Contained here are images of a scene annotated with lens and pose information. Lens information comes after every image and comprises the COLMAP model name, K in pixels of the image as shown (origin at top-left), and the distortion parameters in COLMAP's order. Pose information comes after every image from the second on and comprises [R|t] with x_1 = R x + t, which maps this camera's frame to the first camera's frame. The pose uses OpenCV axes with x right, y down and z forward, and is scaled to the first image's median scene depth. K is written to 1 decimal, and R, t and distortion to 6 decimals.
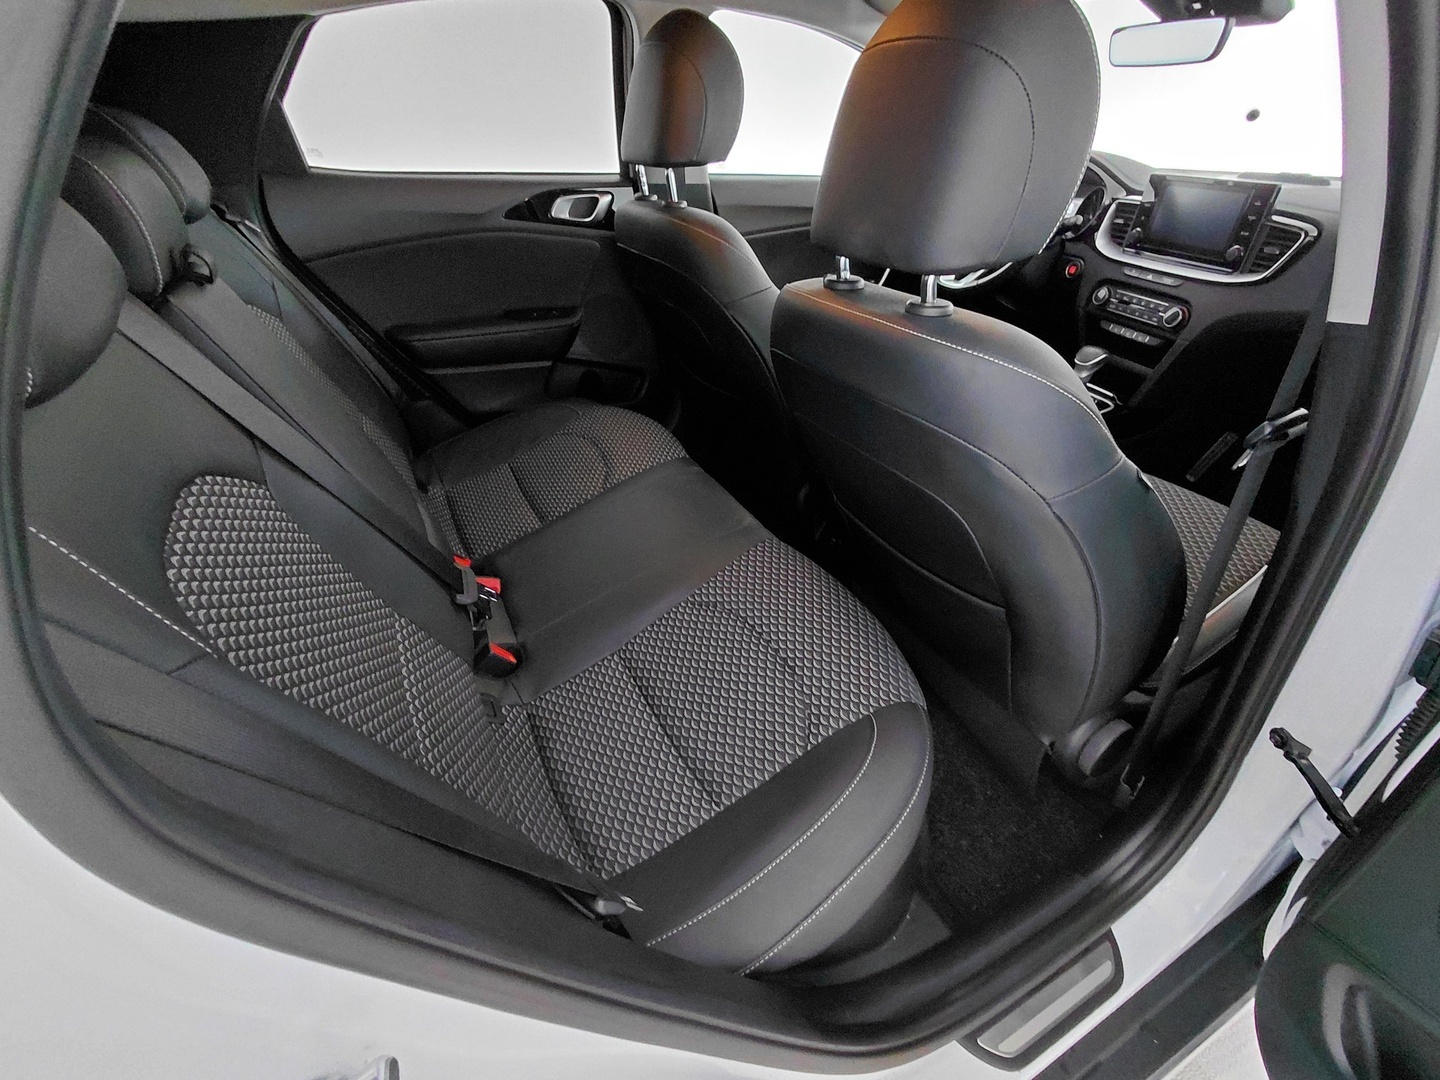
lens RADIAL K [[671.9, 0, 731.4], [0, 671.9, 536.5], [0, 0, 1]] dist [0.004185, 0.001042]
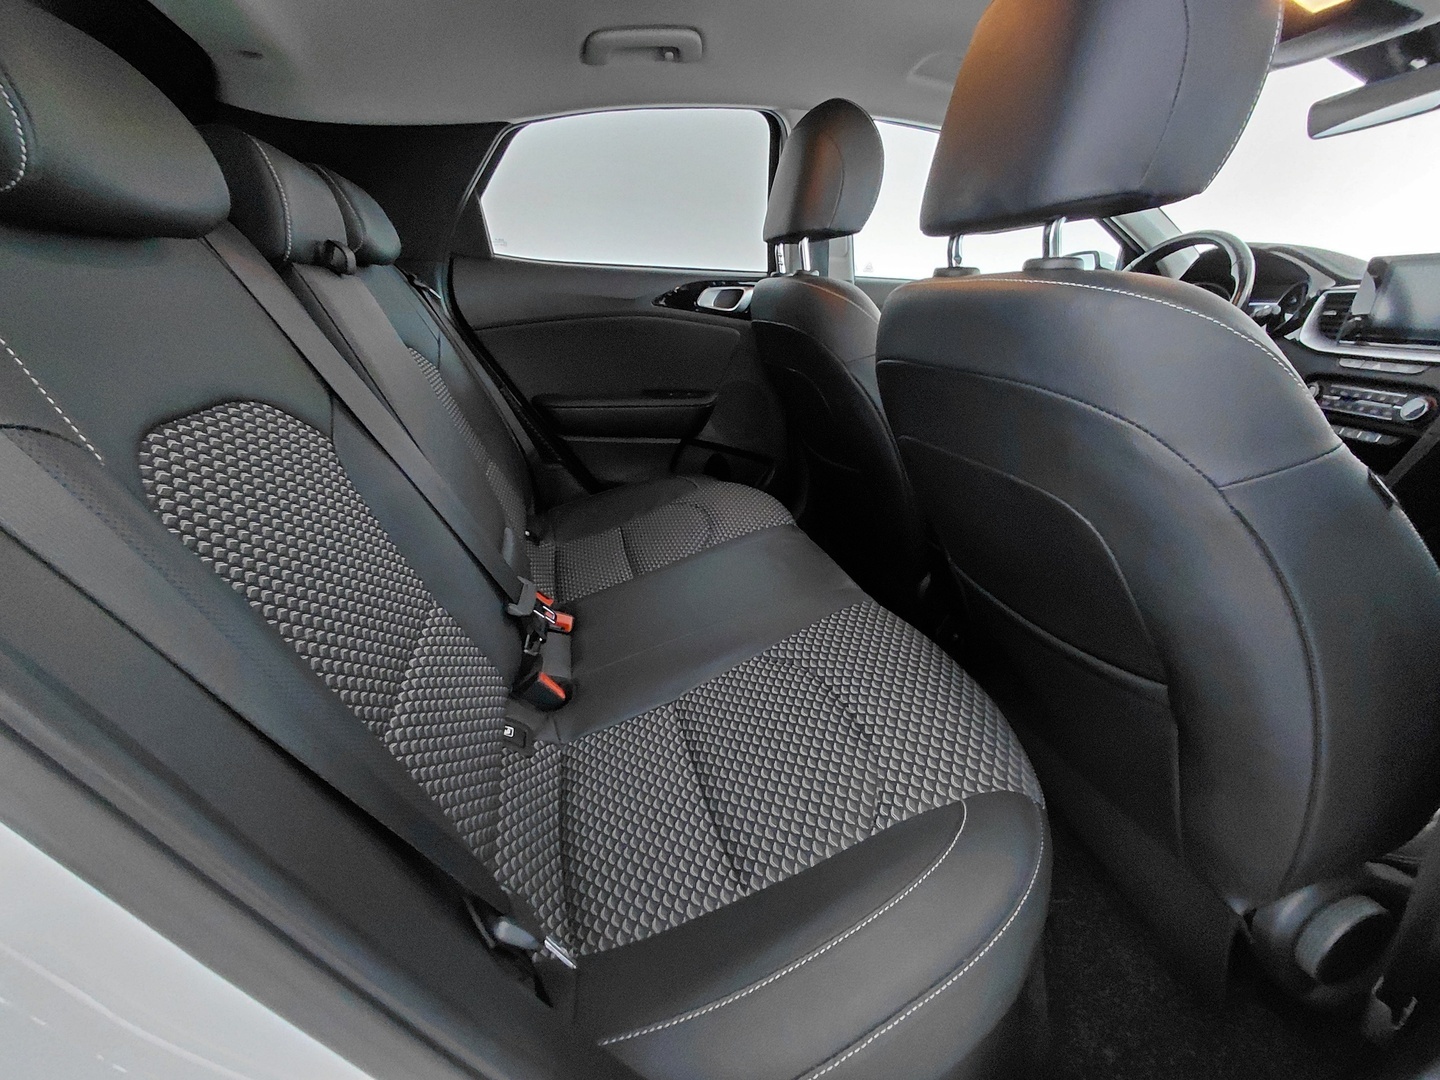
lens RADIAL K [[671.9, 0, 731.4], [0, 671.9, 536.5], [0, 0, 1]] dist [0.004185, 0.001042]
pose [[0.970744, 0.081492, -0.225863, 0.072277], [-0.128331, 0.971112, -0.201176, 0.113876], [0.202944, 0.224276, 0.953160, 0.122878]]
